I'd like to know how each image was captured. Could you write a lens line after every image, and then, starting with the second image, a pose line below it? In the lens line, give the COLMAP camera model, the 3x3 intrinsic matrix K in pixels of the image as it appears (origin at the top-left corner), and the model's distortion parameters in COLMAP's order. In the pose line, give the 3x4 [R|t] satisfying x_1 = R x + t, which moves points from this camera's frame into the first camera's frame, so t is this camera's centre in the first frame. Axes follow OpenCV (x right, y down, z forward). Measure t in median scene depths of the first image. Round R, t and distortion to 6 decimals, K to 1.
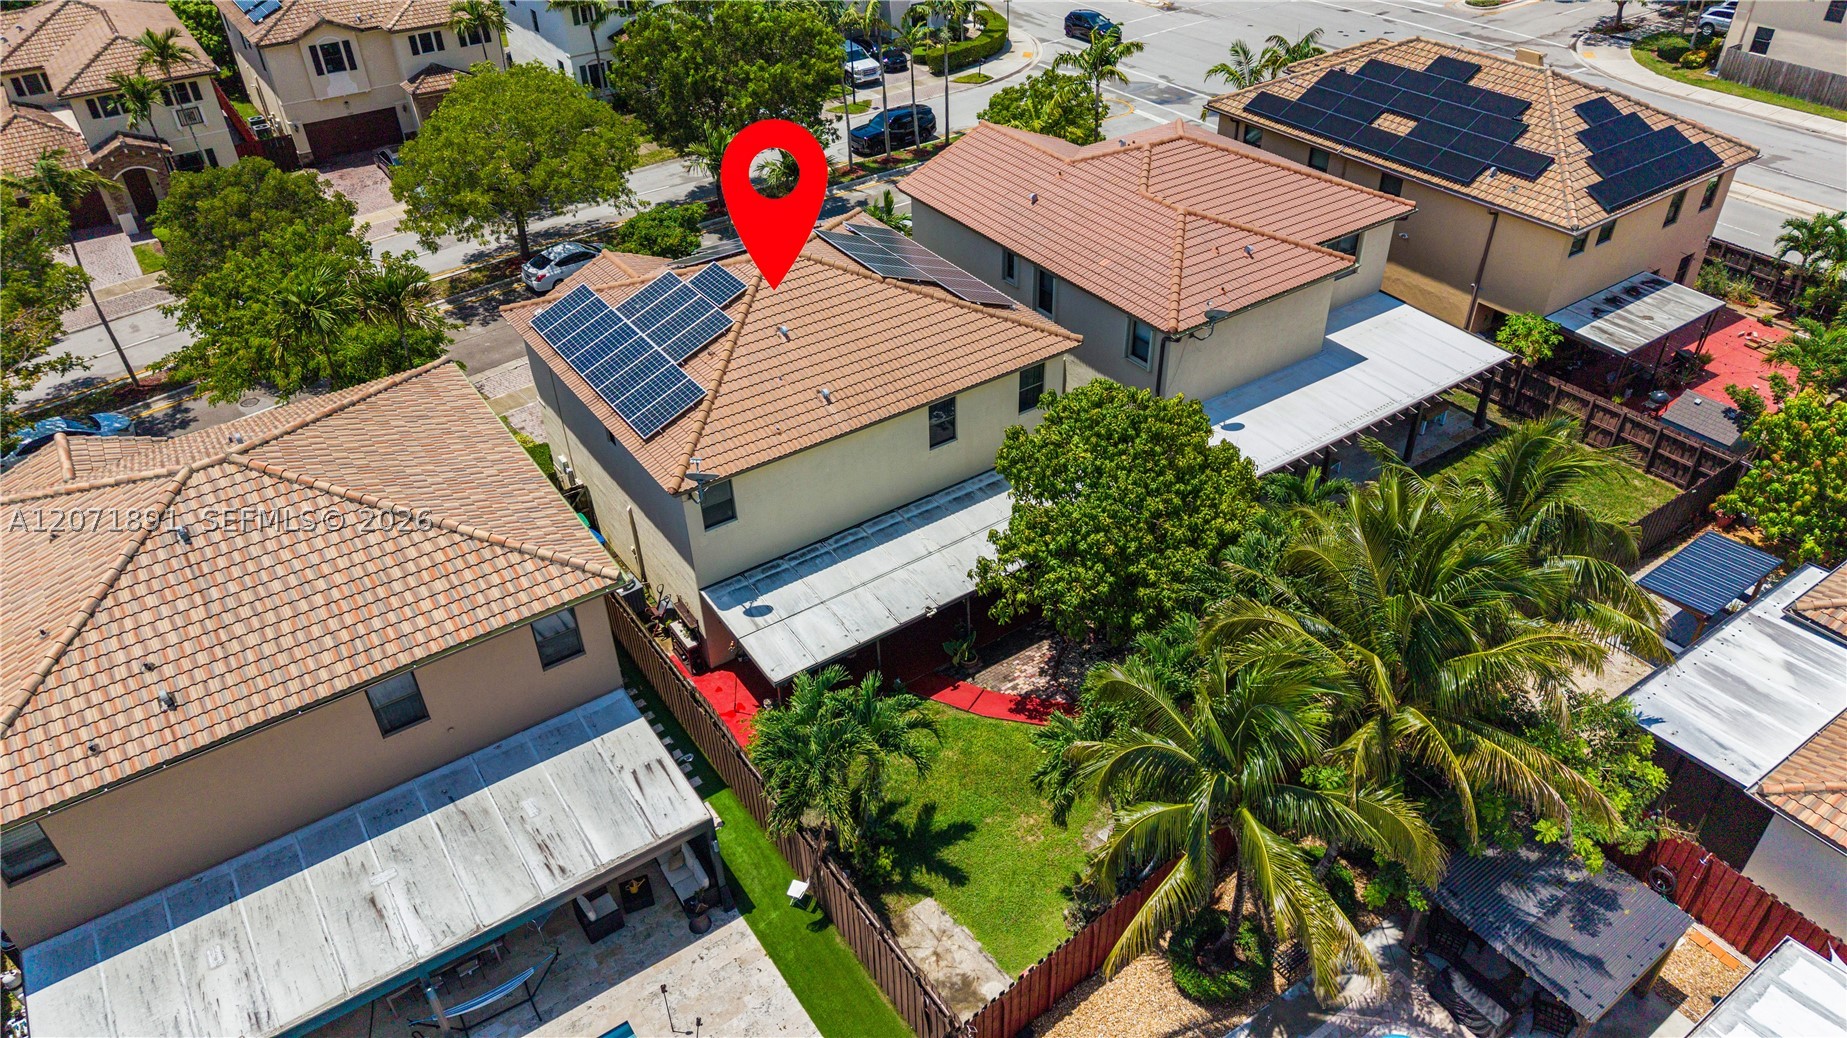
lens RADIAL K [[1241.5, 0, 926.8], [0, 1241.5, 514.0], [0, 0, 1]] dist [0.045161, -0.052811]
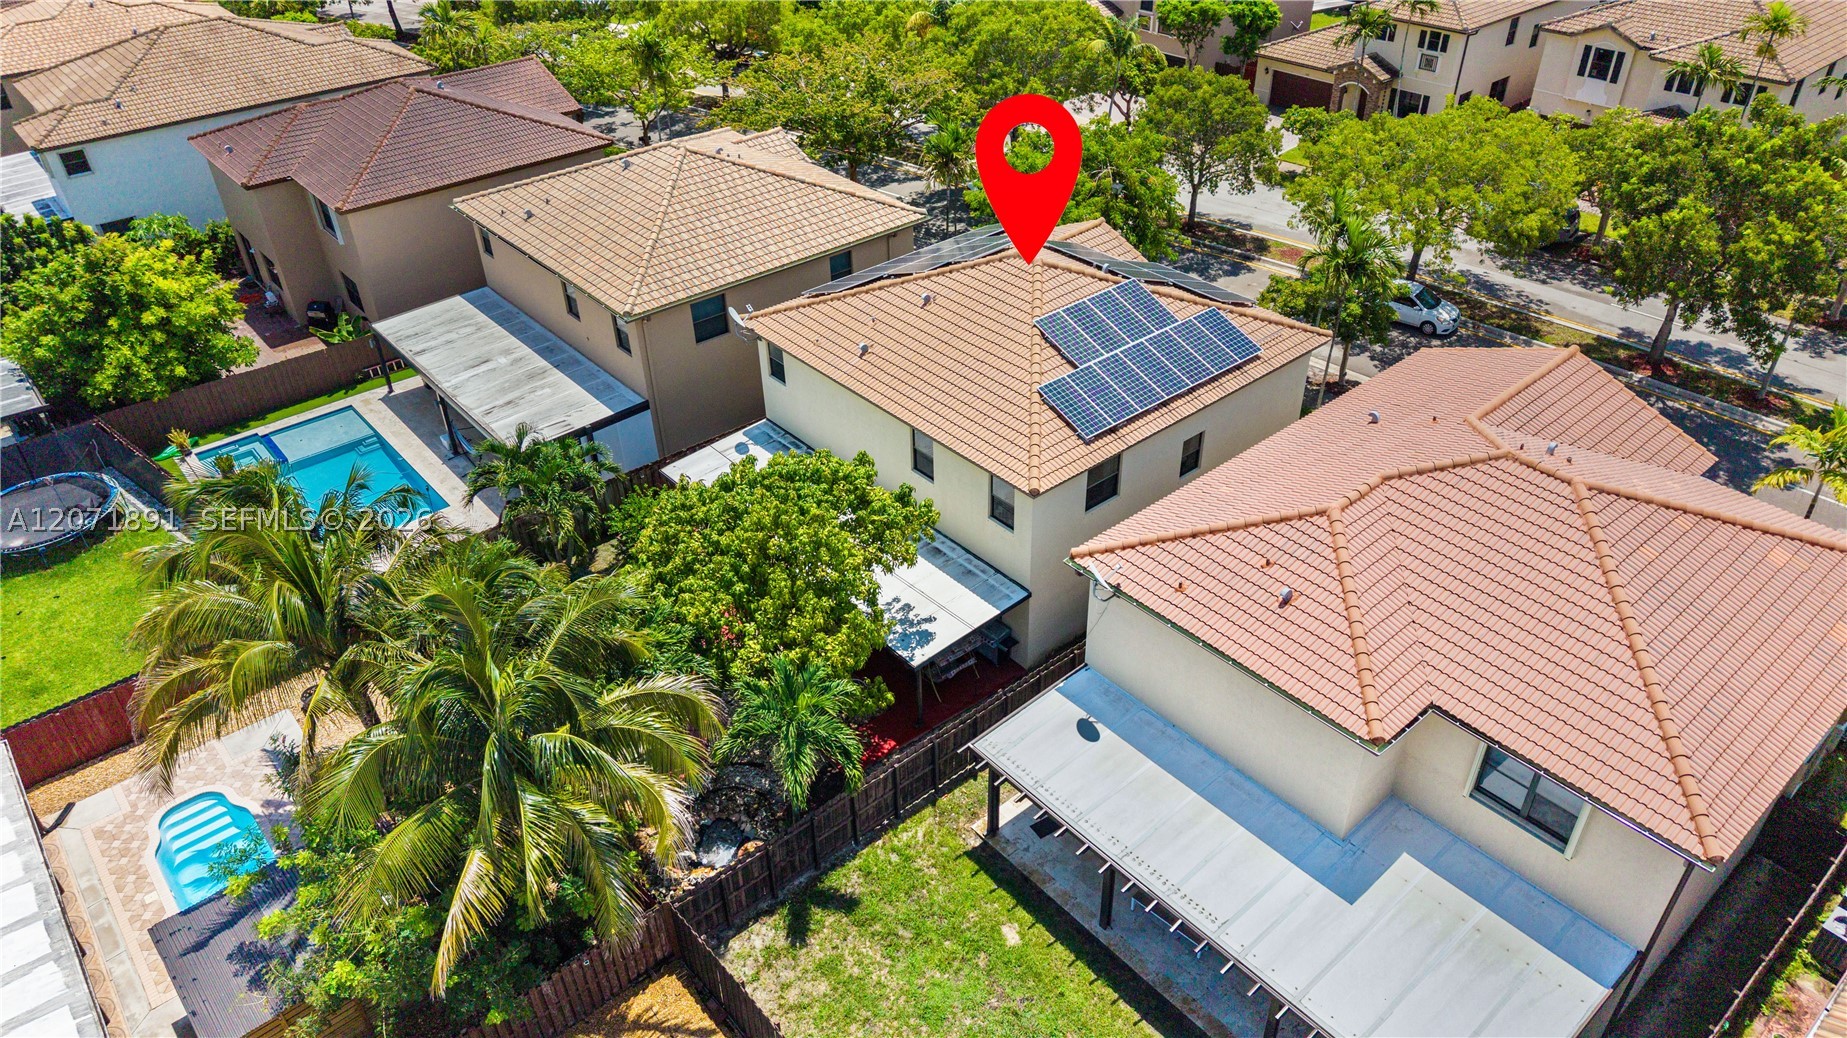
lens RADIAL K [[1241.5, 0, 926.8], [0, 1241.5, 514.0], [0, 0, 1]] dist [0.045161, -0.052811]
pose [[0.102891, 0.584860, -0.804582, 0.827225], [-0.563517, 0.700823, 0.437373, -0.470154], [0.819672, 0.408394, 0.401687, 0.624444]]
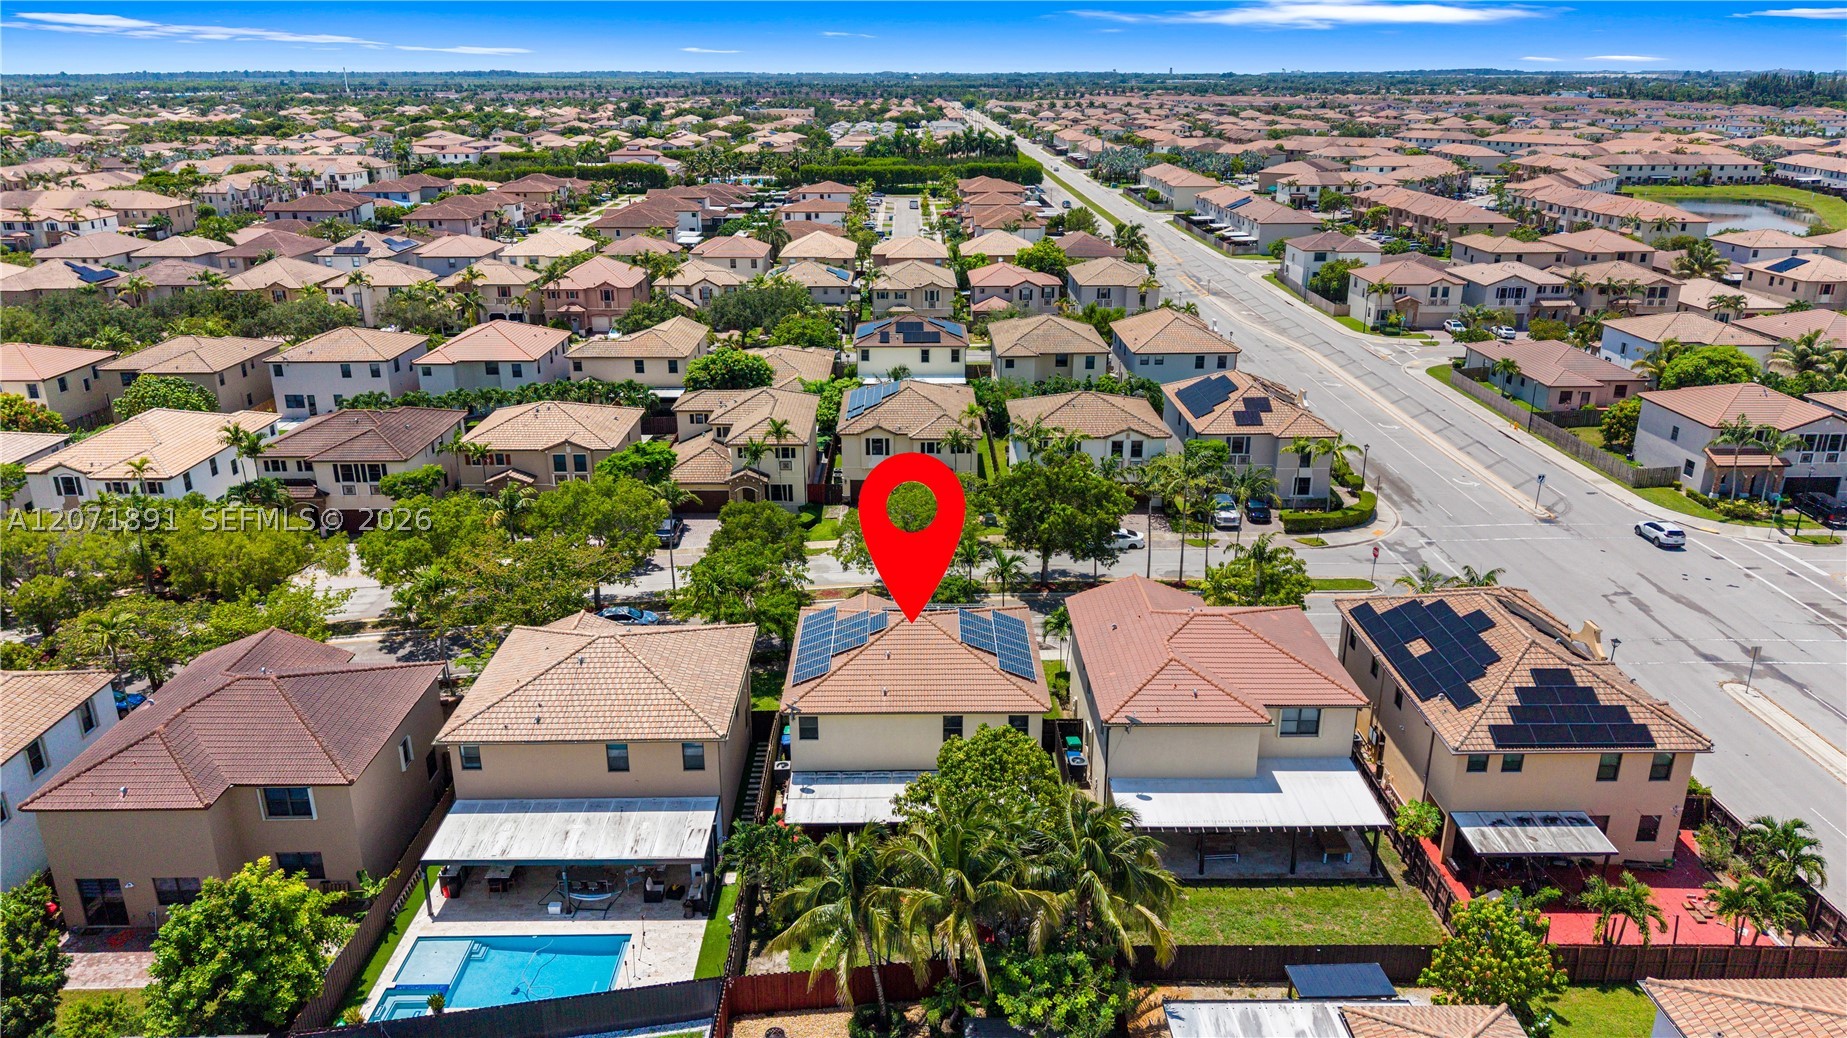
lens RADIAL K [[1243.1, 0, 930.4], [0, 1243.1, 517.8], [0, 0, 1]] dist [0.138577, -0.308018]
pose [[0.832836, 0.209012, -0.512541, 0.816703], [-0.339883, 0.923948, -0.175498, -0.029415], [0.436880, 0.320365, 0.840537, -0.575664]]
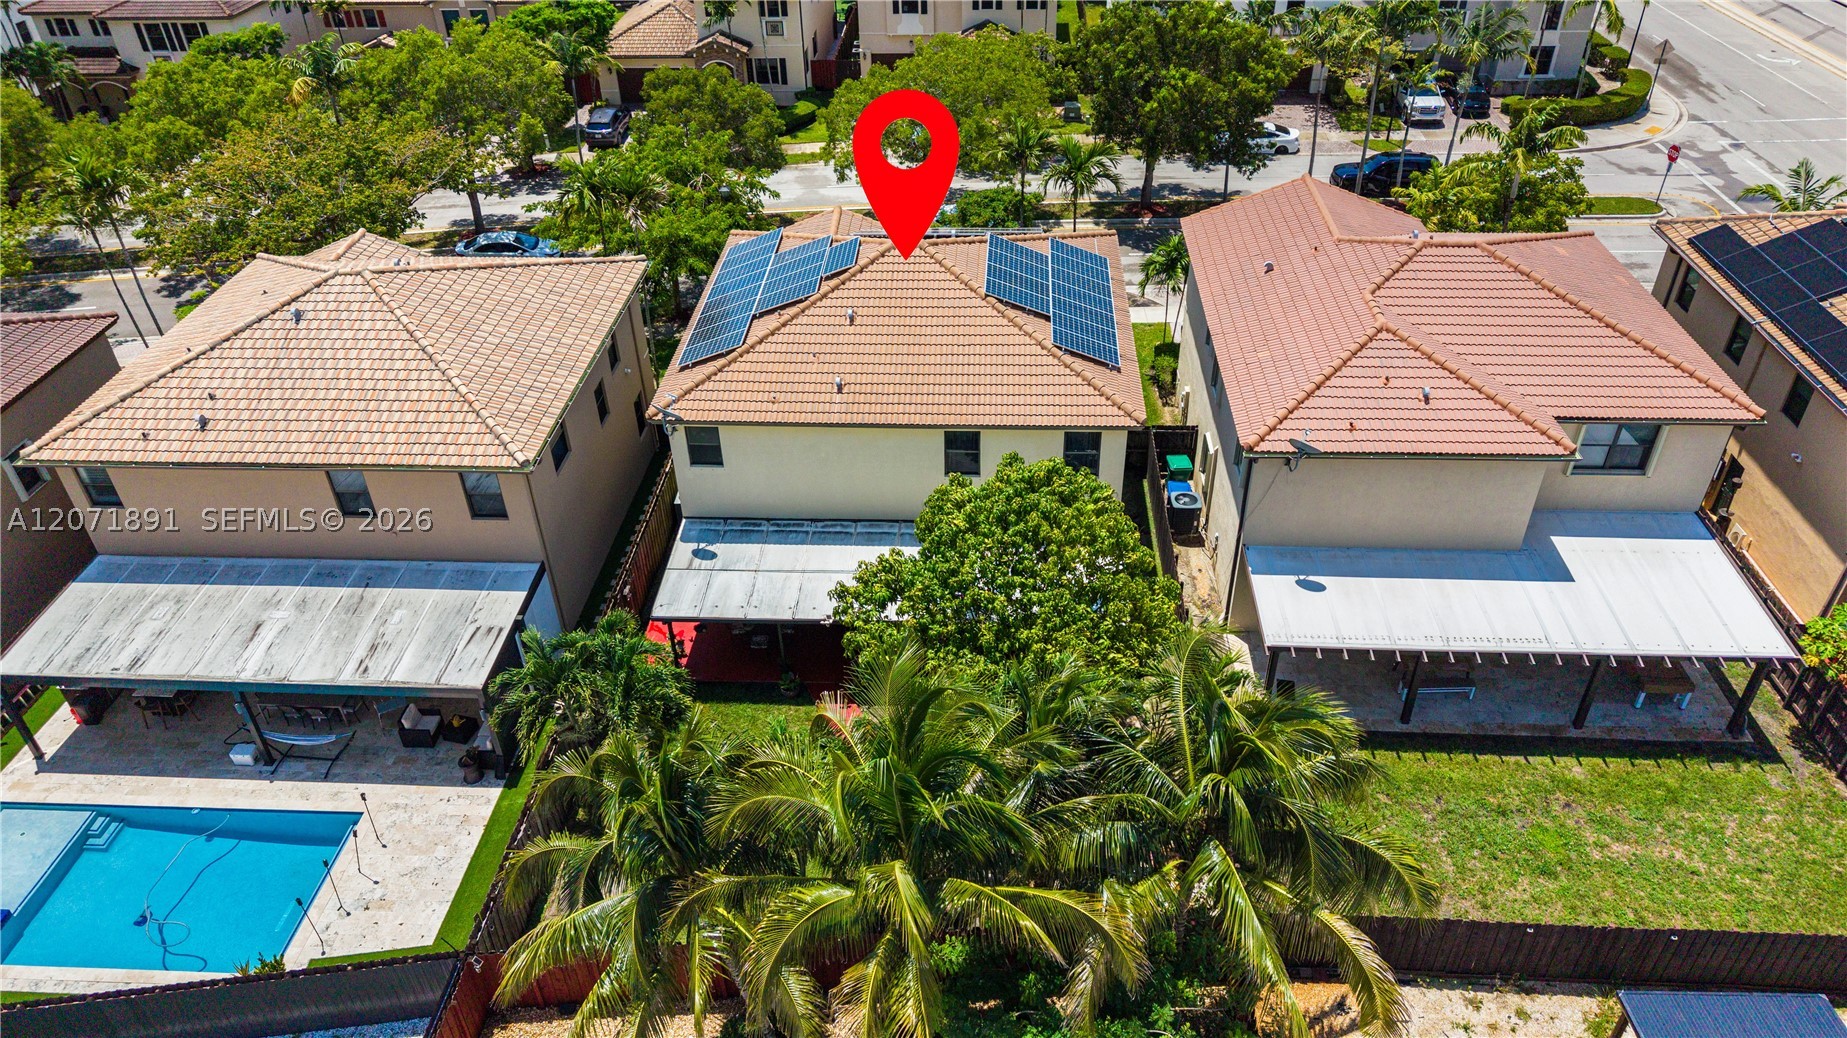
lens RADIAL K [[1241.5, 0, 926.8], [0, 1241.5, 514.0], [0, 0, 1]] dist [0.045161, -0.052811]
pose [[0.789060, 0.361385, -0.496774, 0.480604], [-0.355594, 0.928103, 0.110347, -0.125493], [0.500936, 0.089579, 0.860836, 0.166460]]
